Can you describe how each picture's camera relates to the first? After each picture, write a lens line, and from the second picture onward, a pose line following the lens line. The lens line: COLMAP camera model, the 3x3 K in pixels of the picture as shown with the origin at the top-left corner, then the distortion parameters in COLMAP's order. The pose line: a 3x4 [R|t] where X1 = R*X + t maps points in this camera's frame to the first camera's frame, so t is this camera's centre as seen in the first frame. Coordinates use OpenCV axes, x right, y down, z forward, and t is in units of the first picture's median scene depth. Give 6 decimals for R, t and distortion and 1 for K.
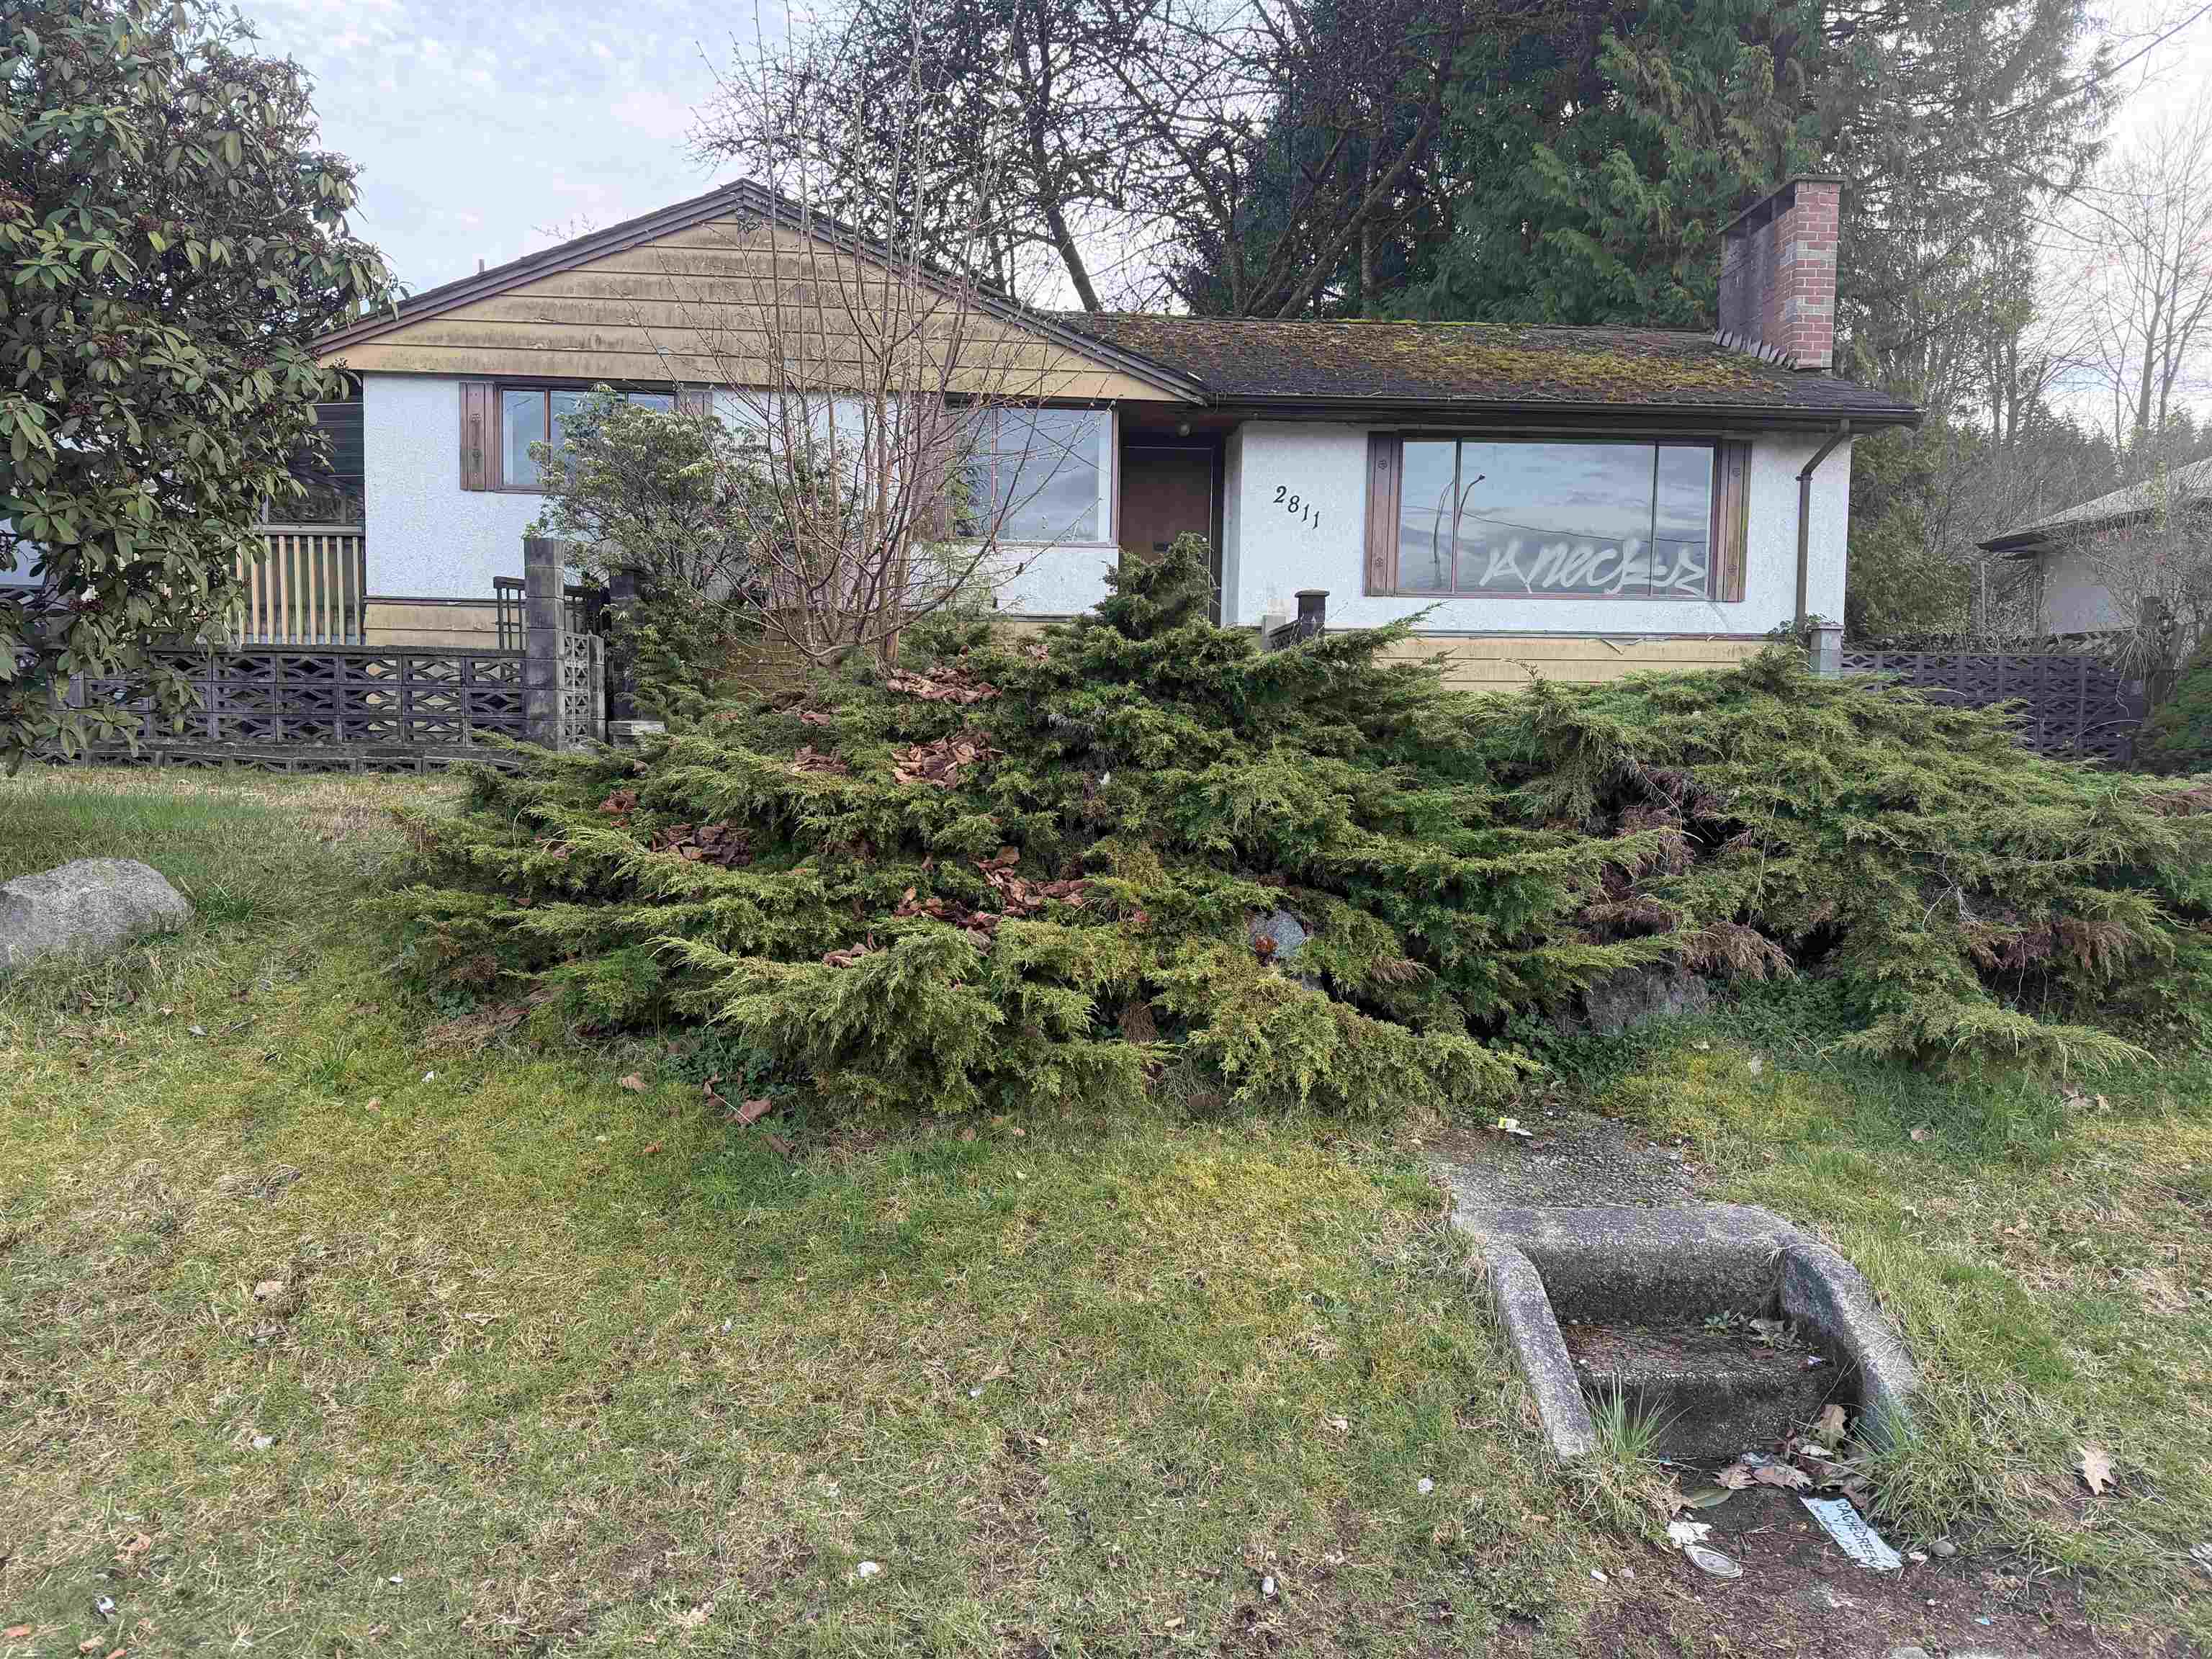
lens RADIAL K [[1534.3, 0, 1106.0], [0, 1534.3, 829.5], [0, 0, 1]] dist [0.098096, -0.138399]
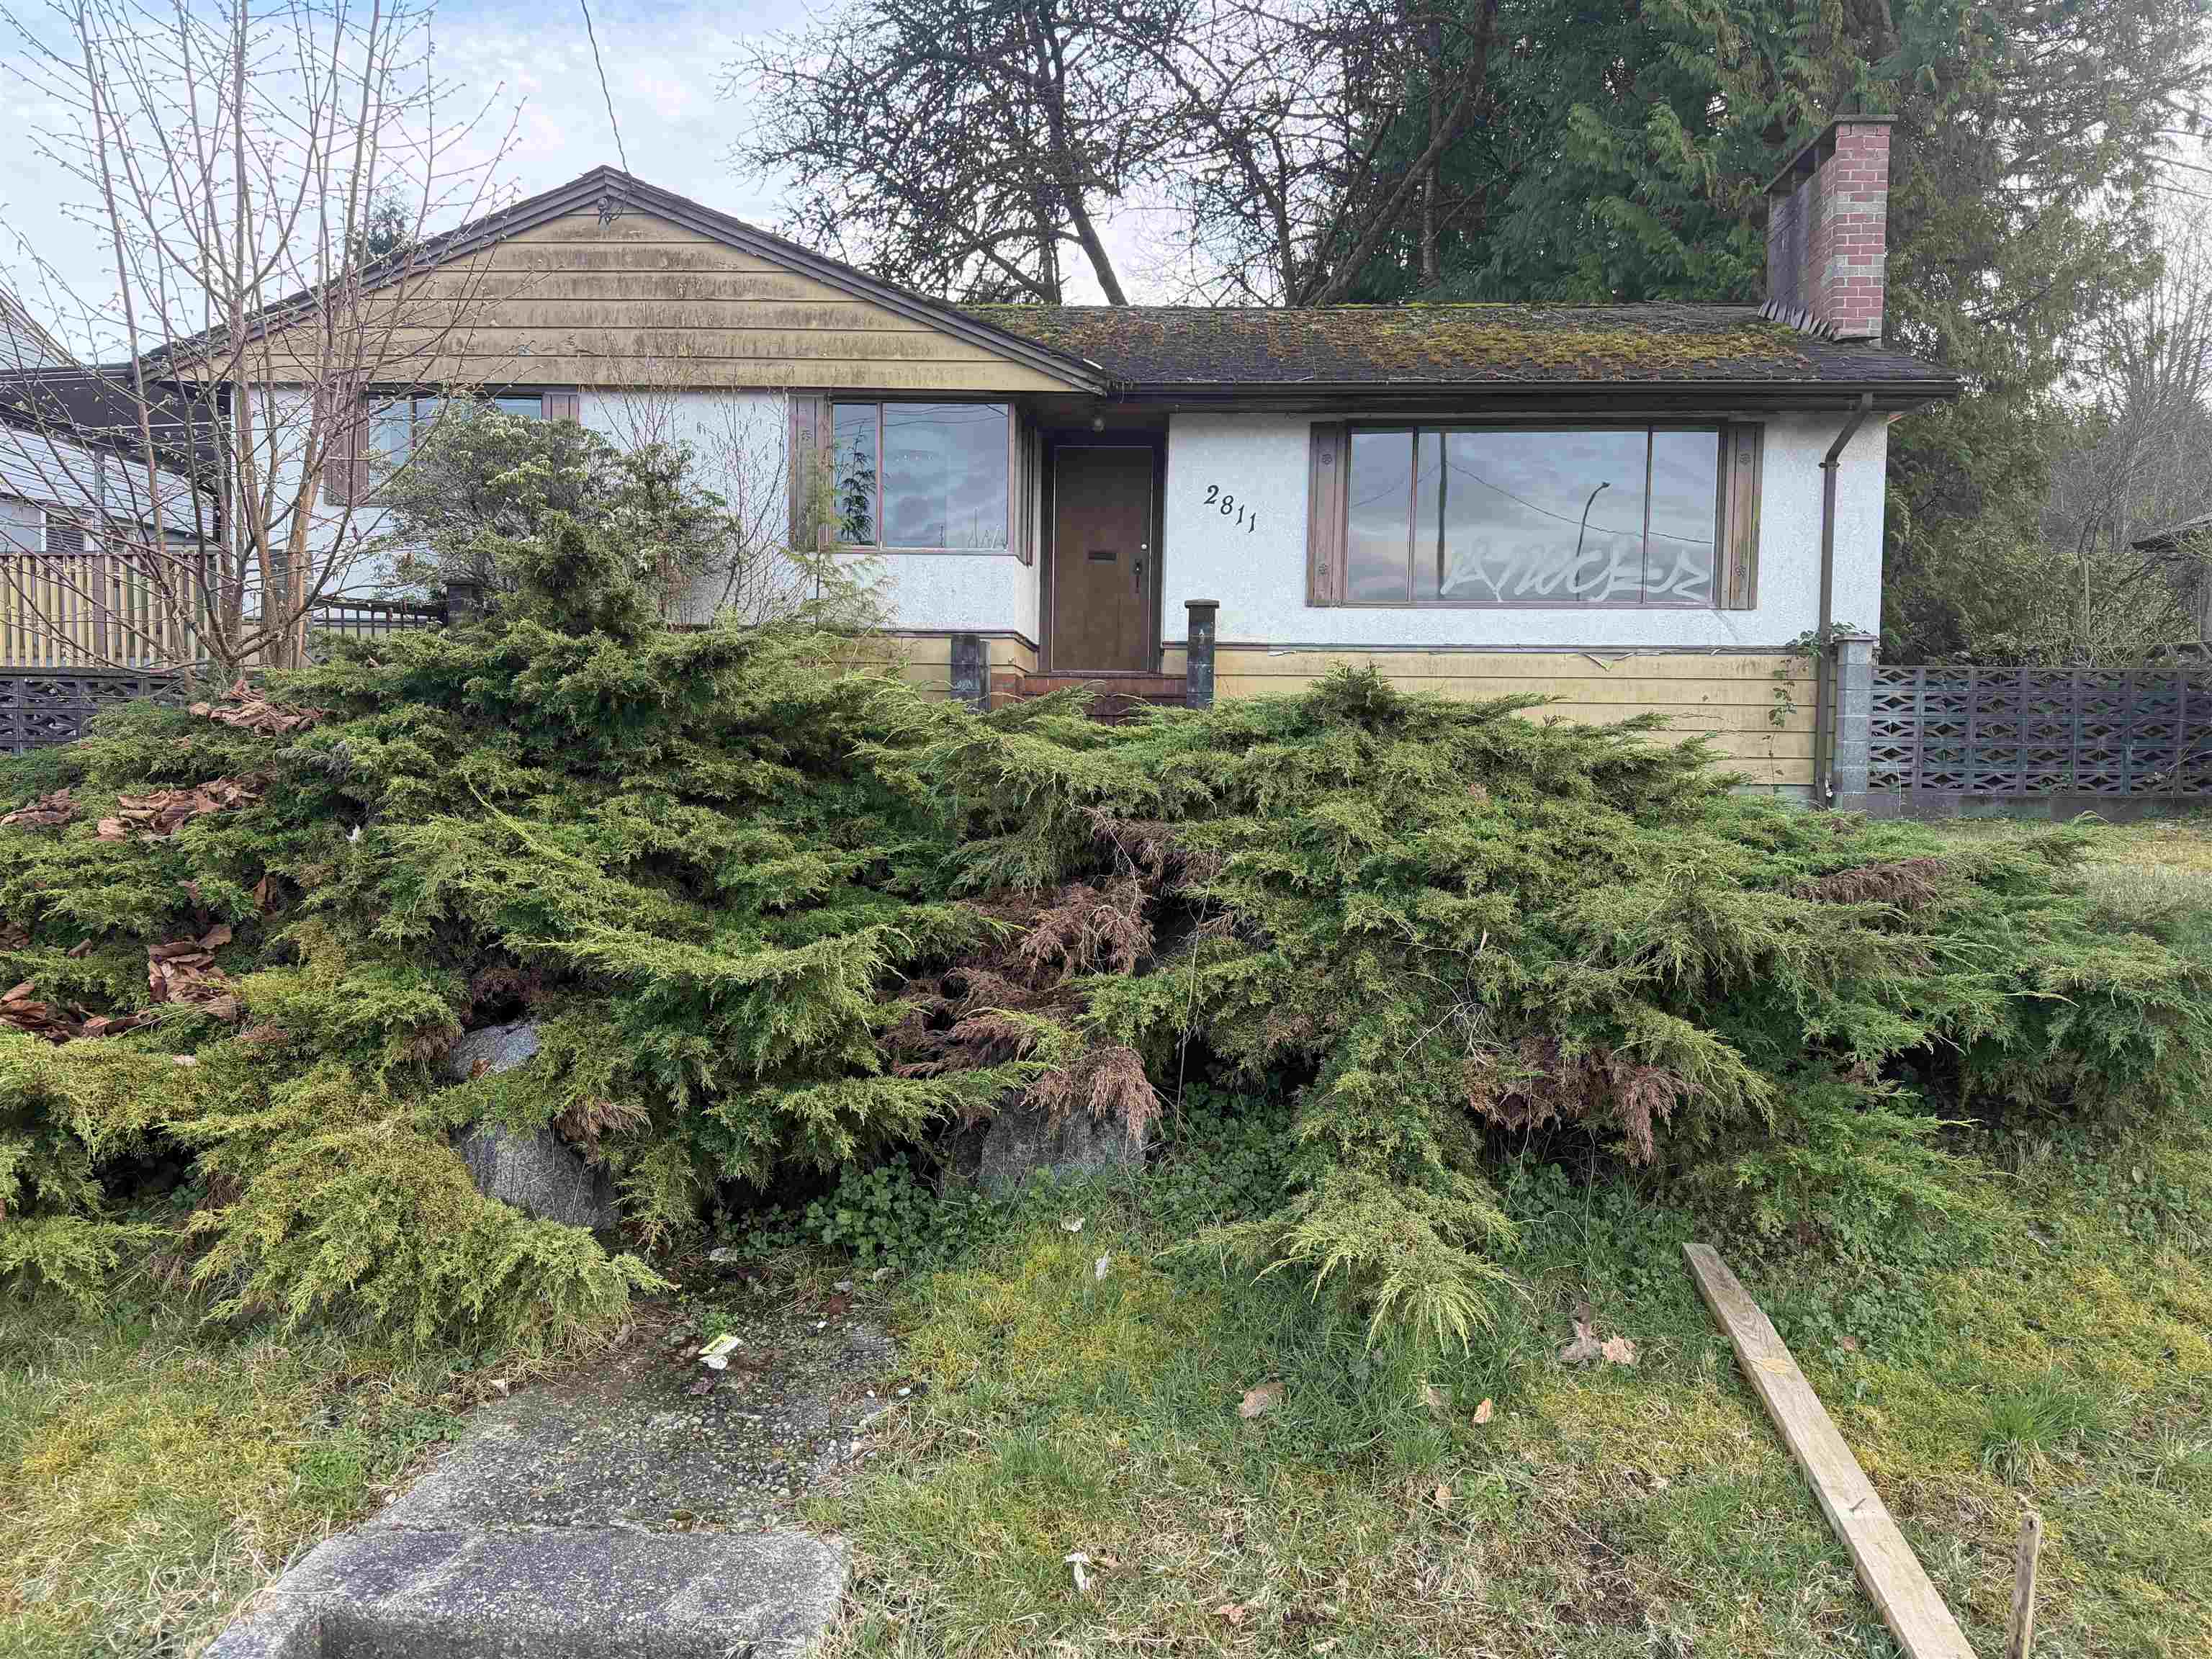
lens RADIAL K [[1534.3, 0, 1106.0], [0, 1534.3, 829.5], [0, 0, 1]] dist [0.098096, -0.138399]
pose [[0.991977, 0.008062, -0.126163, 0.164876], [-0.009726, 0.999874, -0.012577, -0.010589], [0.126046, 0.013703, 0.991930, 0.104786]]
